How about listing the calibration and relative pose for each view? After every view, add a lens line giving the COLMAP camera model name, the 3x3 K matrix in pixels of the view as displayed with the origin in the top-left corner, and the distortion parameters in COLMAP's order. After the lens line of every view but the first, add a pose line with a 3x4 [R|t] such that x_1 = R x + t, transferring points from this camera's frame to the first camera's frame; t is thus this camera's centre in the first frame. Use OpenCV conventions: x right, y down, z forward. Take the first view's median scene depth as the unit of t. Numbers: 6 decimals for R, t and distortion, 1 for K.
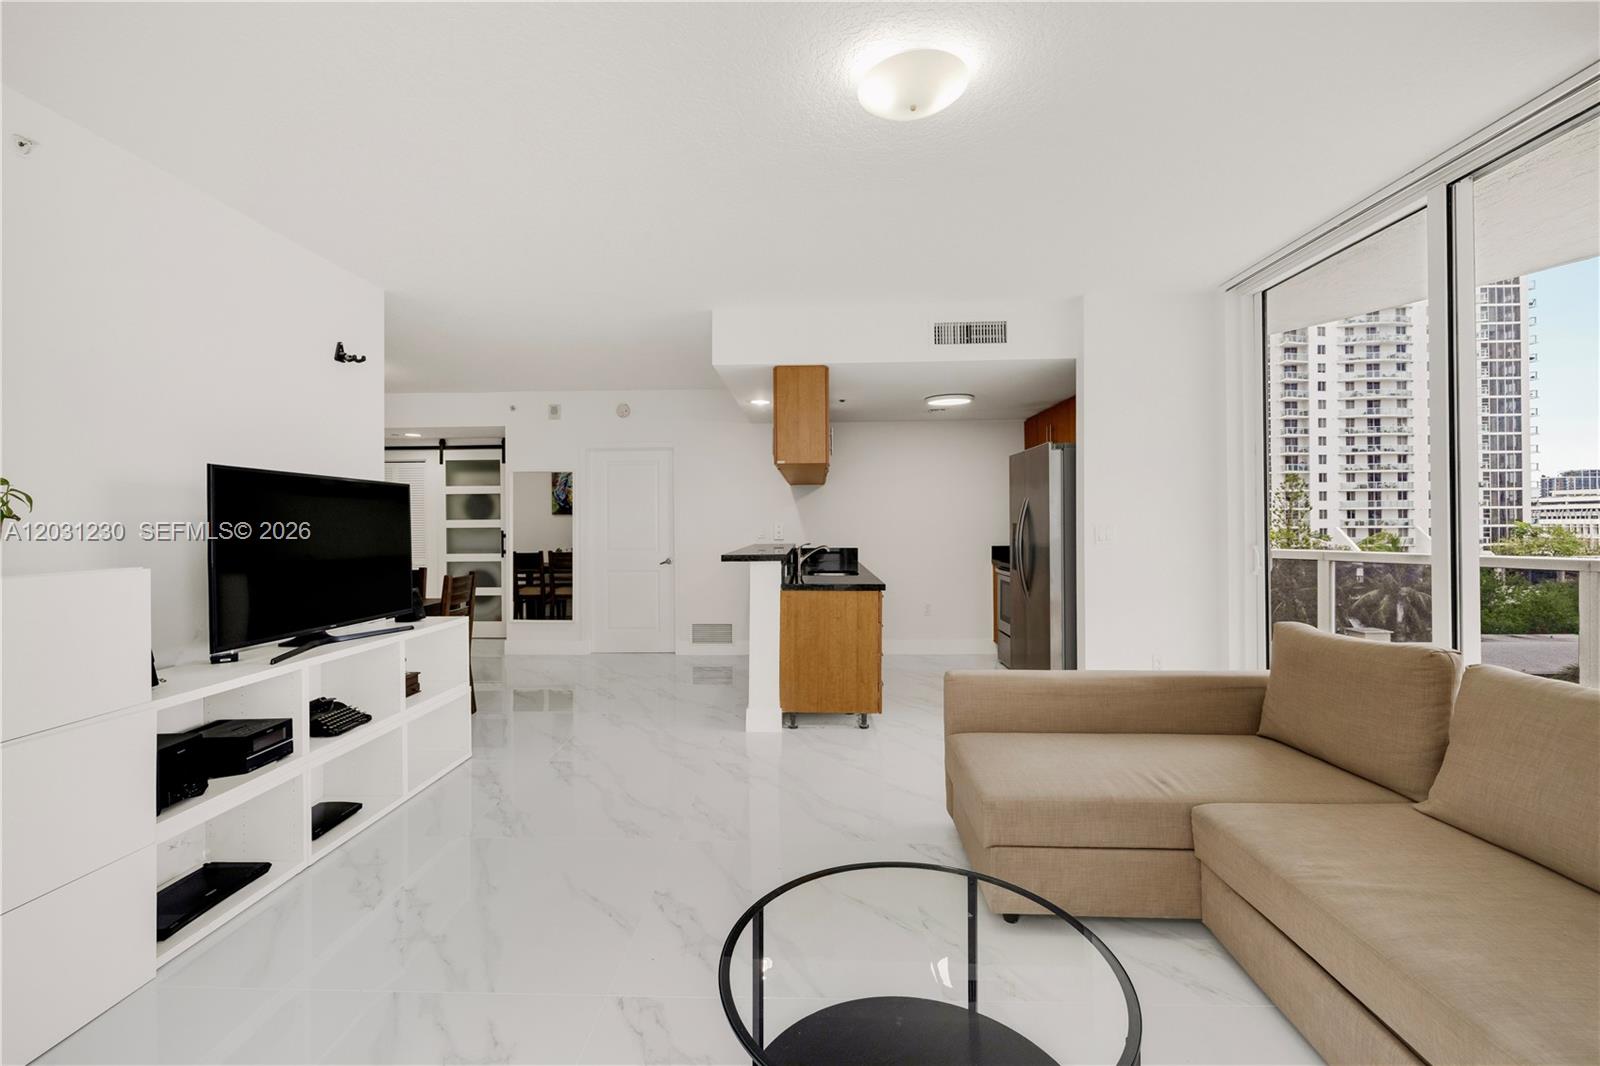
lens RADIAL K [[694.5, 0, 799.0], [0, 694.5, 521.0], [0, 0, 1]] dist [0.001287, -0.000084]
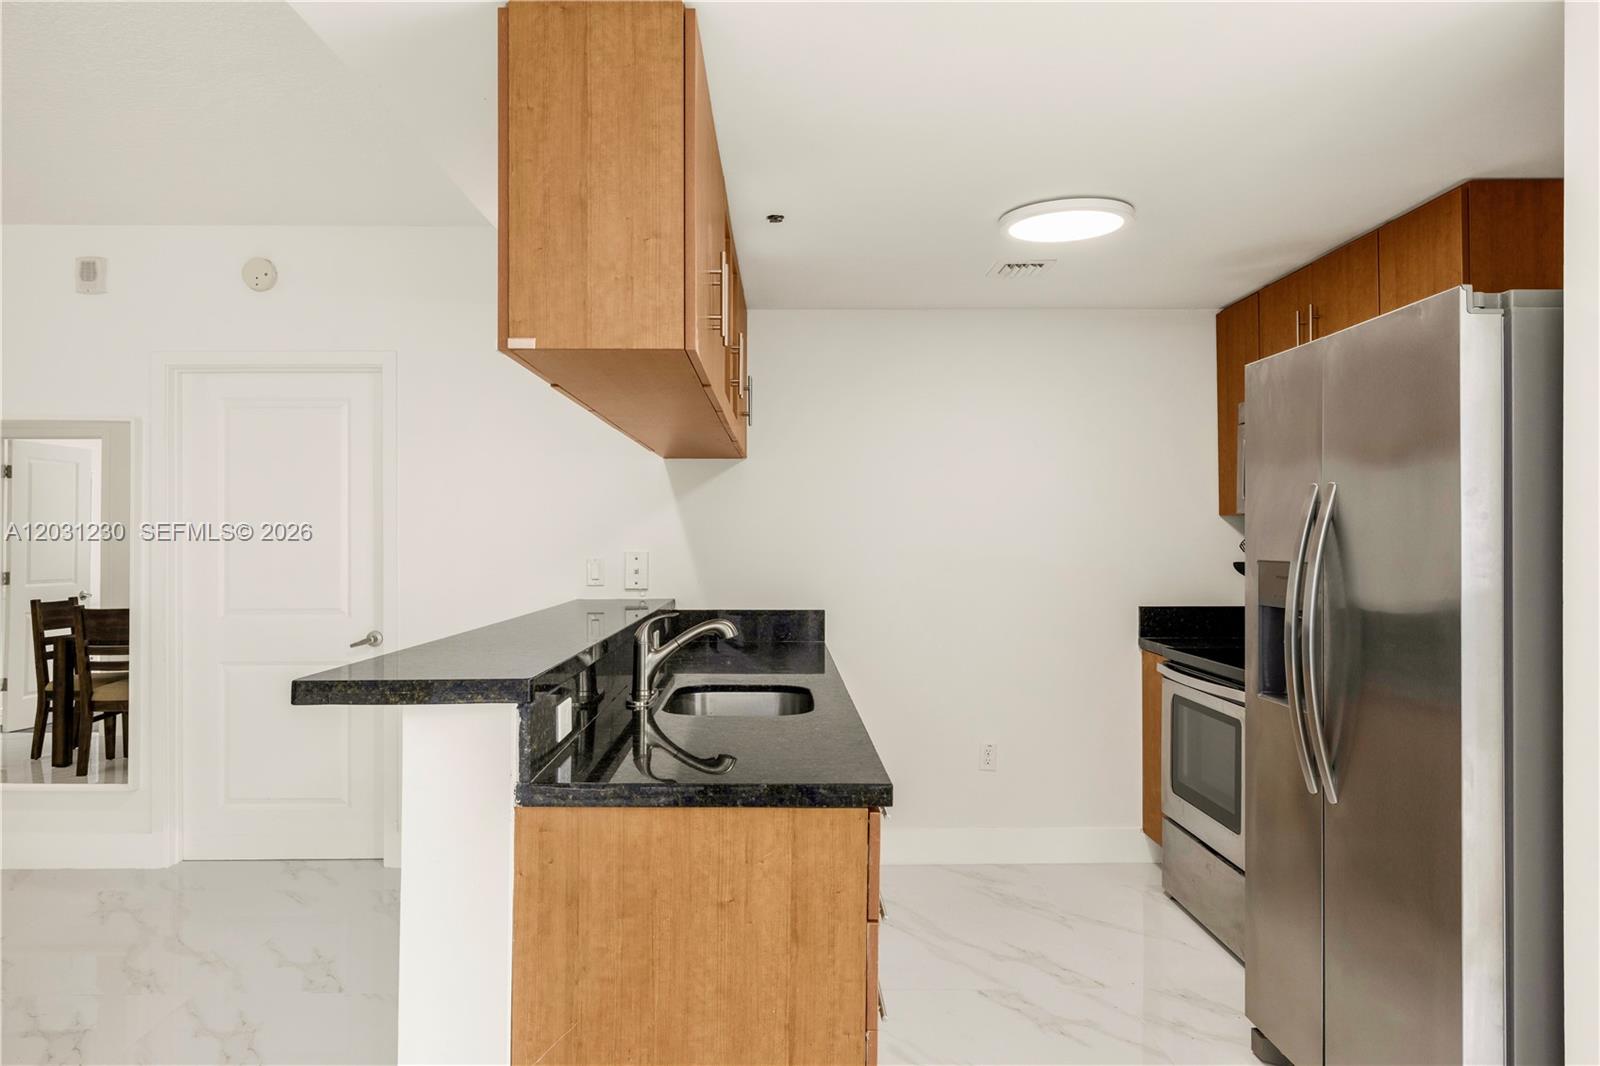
lens RADIAL K [[1014.4, 0, 800.6], [0, 1014.4, 529.8], [0, 0, 1]] dist [-0.001147, -0.000163]
pose [[0.999204, 0.006731, 0.039325, 0.069307], [-0.006491, 0.999959, -0.006235, -0.008183], [-0.039365, 0.005975, 0.999207, 0.582882]]
